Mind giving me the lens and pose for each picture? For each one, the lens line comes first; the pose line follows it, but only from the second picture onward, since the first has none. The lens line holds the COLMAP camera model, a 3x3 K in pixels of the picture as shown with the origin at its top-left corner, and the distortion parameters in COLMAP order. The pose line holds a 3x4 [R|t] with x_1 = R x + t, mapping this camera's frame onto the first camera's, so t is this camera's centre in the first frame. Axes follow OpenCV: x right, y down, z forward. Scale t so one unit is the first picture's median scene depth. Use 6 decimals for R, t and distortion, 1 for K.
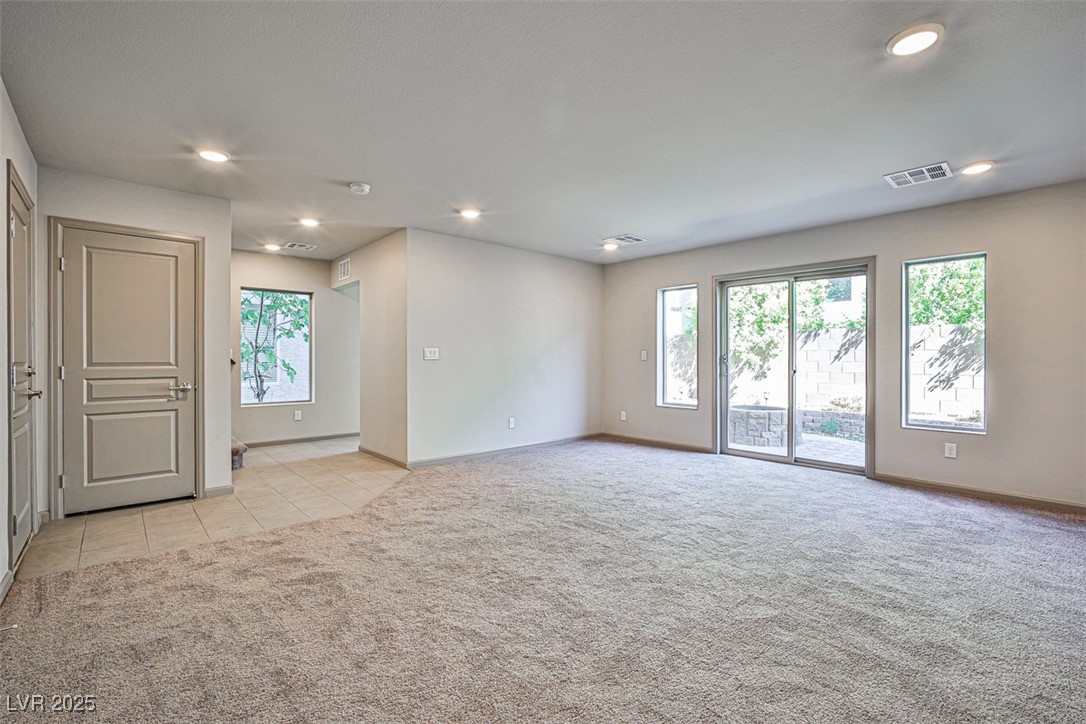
lens RADIAL K [[491.9, 0, 540.7], [0, 491.9, 361.2], [0, 0, 1]] dist [-0.009523, 0.000559]
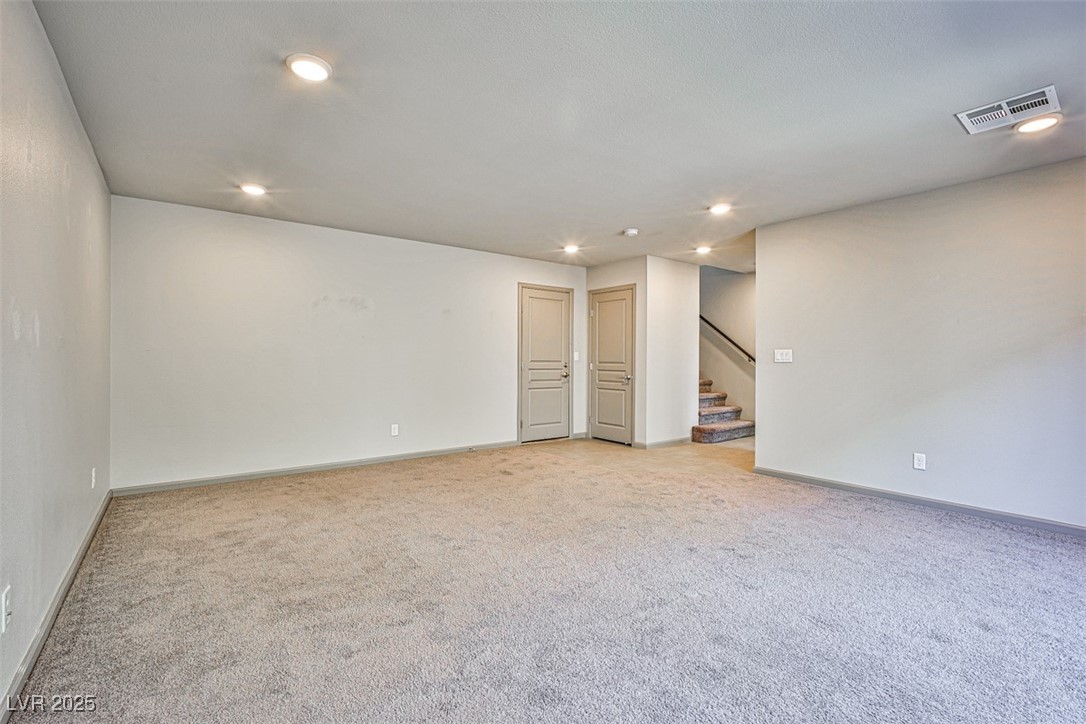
lens RADIAL K [[491.9, 0, 552.2], [0, 491.9, 361.2], [0, 0, 1]] dist [-0.009523, 0.000559]
pose [[-0.066430, 0.002606, -0.997788, 0.633488], [-0.018373, 0.999824, 0.003835, -0.001410], [0.997622, 0.018587, -0.066370, 0.568947]]
